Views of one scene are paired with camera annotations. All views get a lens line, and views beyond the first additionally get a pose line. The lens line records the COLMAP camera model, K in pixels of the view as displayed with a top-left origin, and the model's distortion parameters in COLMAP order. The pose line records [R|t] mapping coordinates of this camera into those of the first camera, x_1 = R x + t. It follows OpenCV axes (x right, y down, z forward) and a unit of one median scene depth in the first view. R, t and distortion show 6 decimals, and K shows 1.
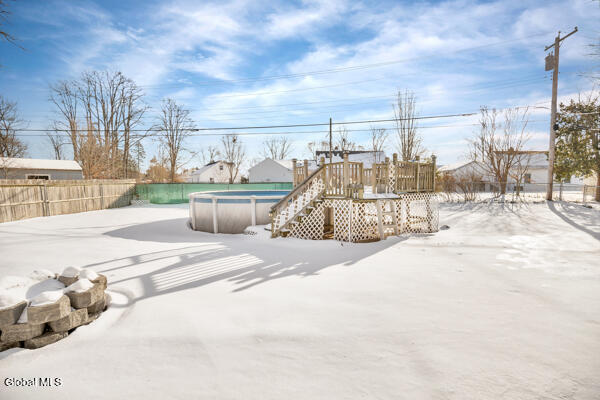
lens RADIAL K [[287.8, 0, 303.5], [0, 287.8, 195.8], [0, 0, 1]] dist [-0.013052, 0.000115]
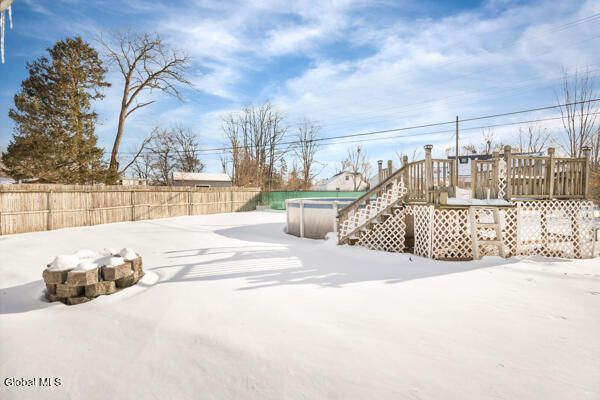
lens RADIAL K [[287.9, 0, 297.7], [0, 287.9, 194.2], [0, 0, 1]] dist [-0.018005, -0.000021]
pose [[0.887815, 0.004835, -0.460174, 0.160768], [-0.024752, 0.998999, -0.037257, 0.017042], [0.459534, 0.044468, 0.887046, 0.090067]]
